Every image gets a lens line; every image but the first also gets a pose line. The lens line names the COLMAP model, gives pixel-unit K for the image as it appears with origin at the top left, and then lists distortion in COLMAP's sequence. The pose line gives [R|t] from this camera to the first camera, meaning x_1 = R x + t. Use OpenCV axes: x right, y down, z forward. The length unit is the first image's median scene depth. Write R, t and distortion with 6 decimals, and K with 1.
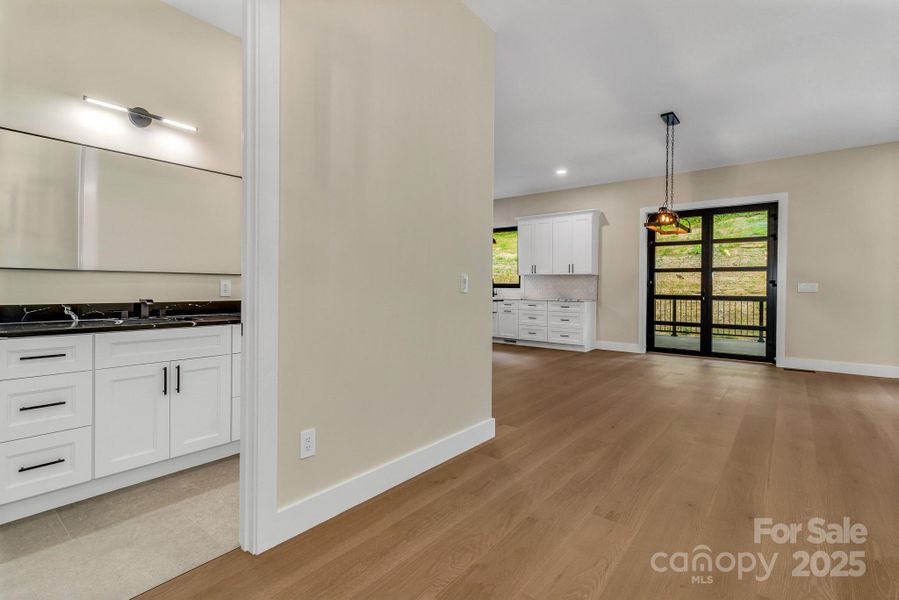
lens RADIAL K [[418.6, 0, 449.9], [0, 418.6, 298.1], [0, 0, 1]] dist [0.001968, -0.000815]
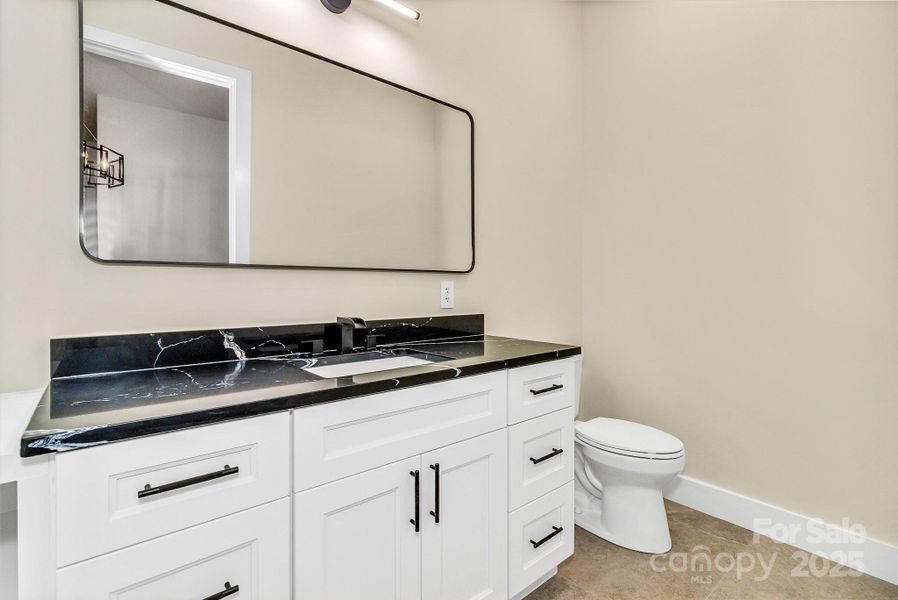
lens RADIAL K [[418.1, 0, 453.8], [0, 418.1, 295.0], [0, 0, 1]] dist [0.001968, -0.000815]
pose [[0.979687, -0.007527, -0.200393, -0.522320], [0.005413, 0.999924, -0.011093, -0.021150], [0.200462, 0.009783, 0.979653, 0.533544]]
